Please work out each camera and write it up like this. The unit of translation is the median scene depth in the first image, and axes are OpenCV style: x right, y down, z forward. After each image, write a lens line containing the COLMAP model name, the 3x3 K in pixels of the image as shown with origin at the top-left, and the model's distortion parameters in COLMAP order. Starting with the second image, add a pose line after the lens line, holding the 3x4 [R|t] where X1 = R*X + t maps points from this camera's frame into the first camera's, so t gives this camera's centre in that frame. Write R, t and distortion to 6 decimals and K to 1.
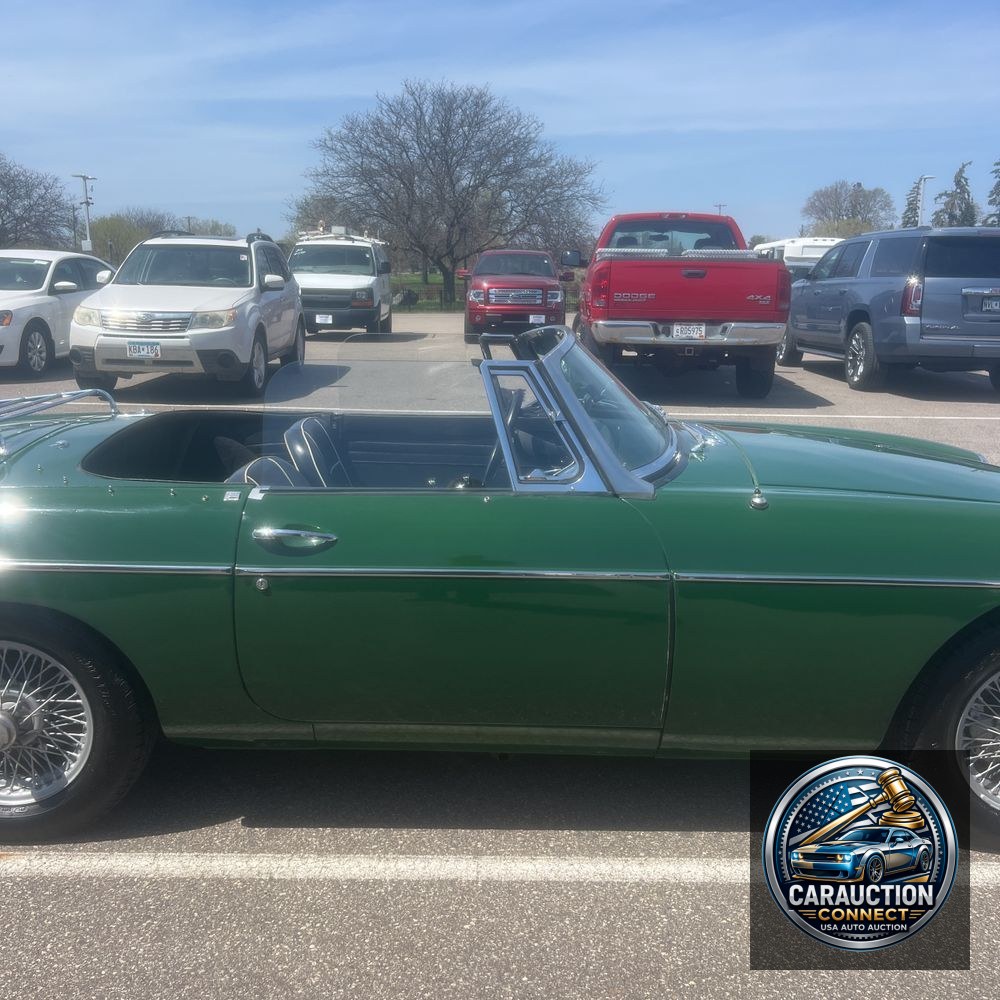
lens RADIAL K [[1012.3, 0, 484.6], [0, 1012.3, 505.2], [0, 0, 1]] dist [0.006334, 0.000000]
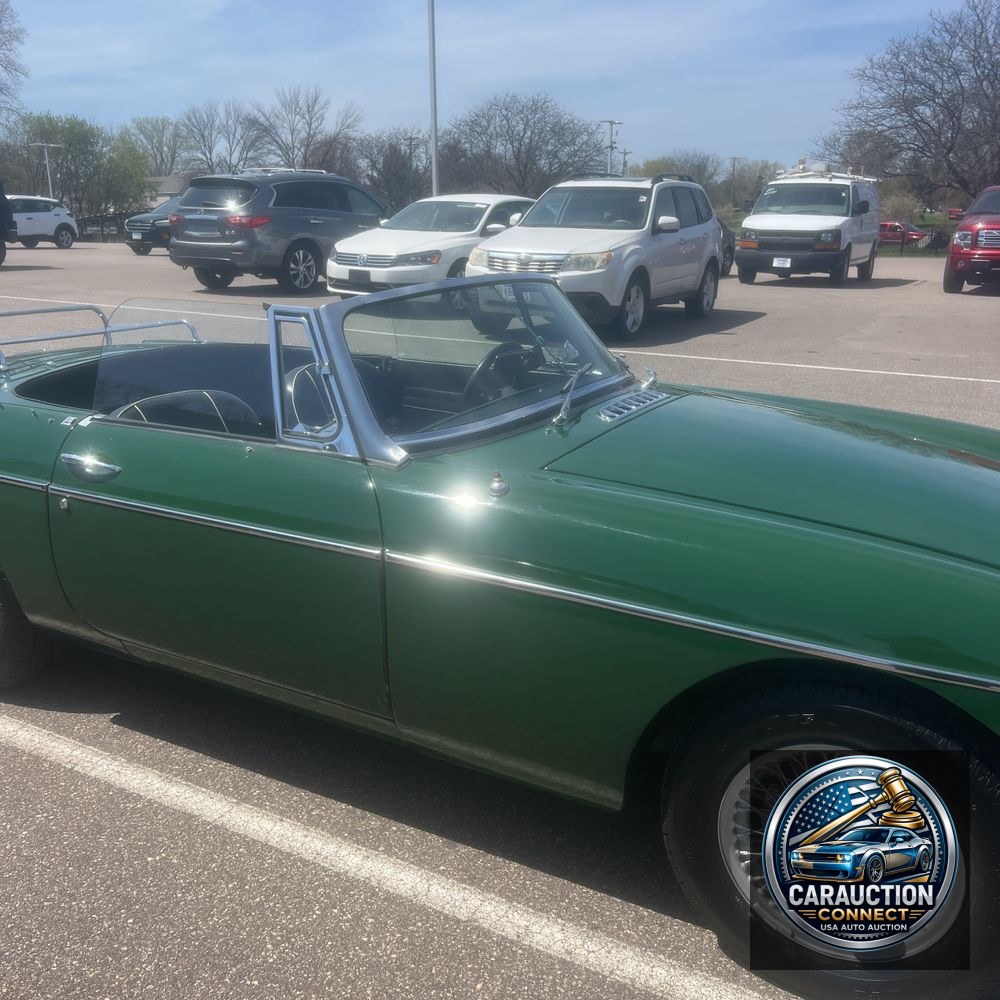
lens RADIAL K [[1012.3, 0, 473.6], [0, 1012.3, 491.1], [0, 0, 1]] dist [0.006334, 0.000000]
pose [[0.868571, 0.125442, -0.479425, 0.115524], [-0.105379, 0.992059, 0.068658, -0.009679], [0.484231, -0.009113, 0.874893, 0.042377]]
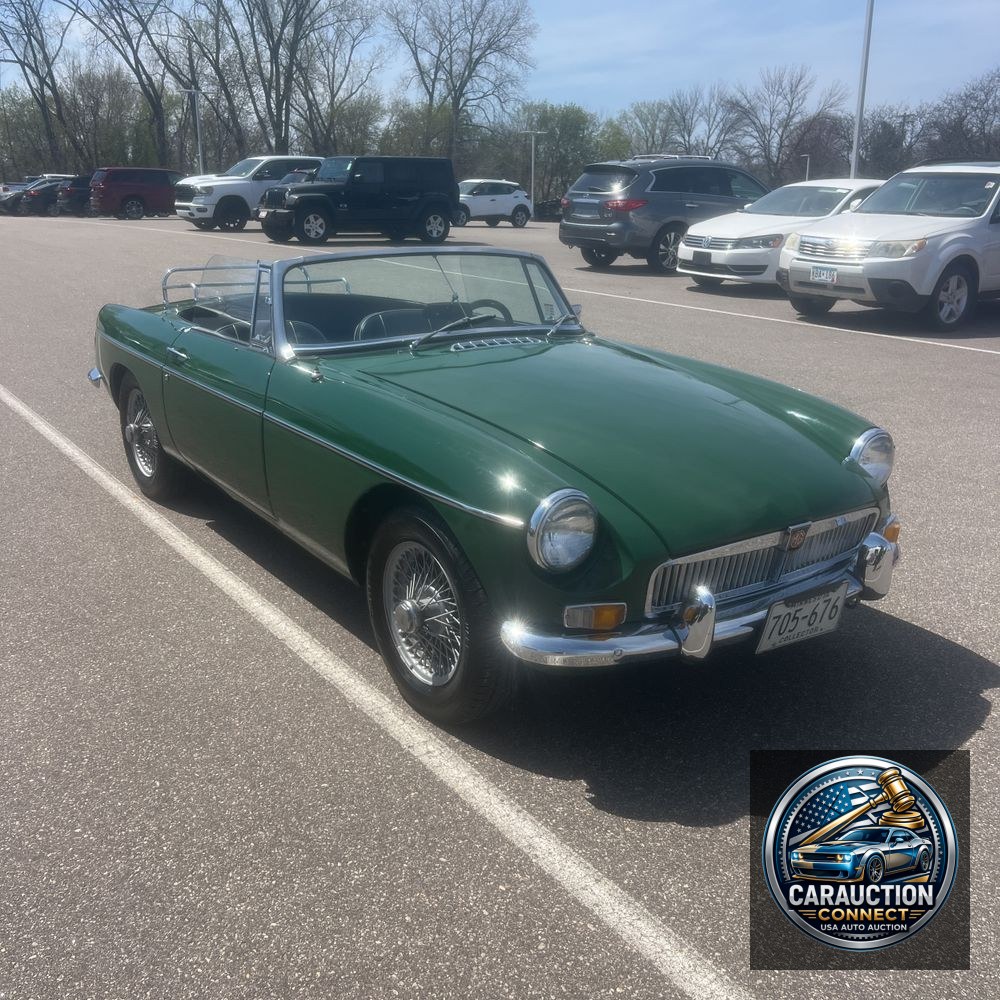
lens RADIAL K [[1039.0, 0, 472.1], [0, 1039.0, 466.3], [0, 0, 1]] dist [0.018191, 0.000000]
pose [[0.554227, 0.209061, -0.805684, 0.270764], [-0.189066, 0.974263, 0.122746, -0.015785], [0.810609, 0.084298, 0.579488, 0.062302]]
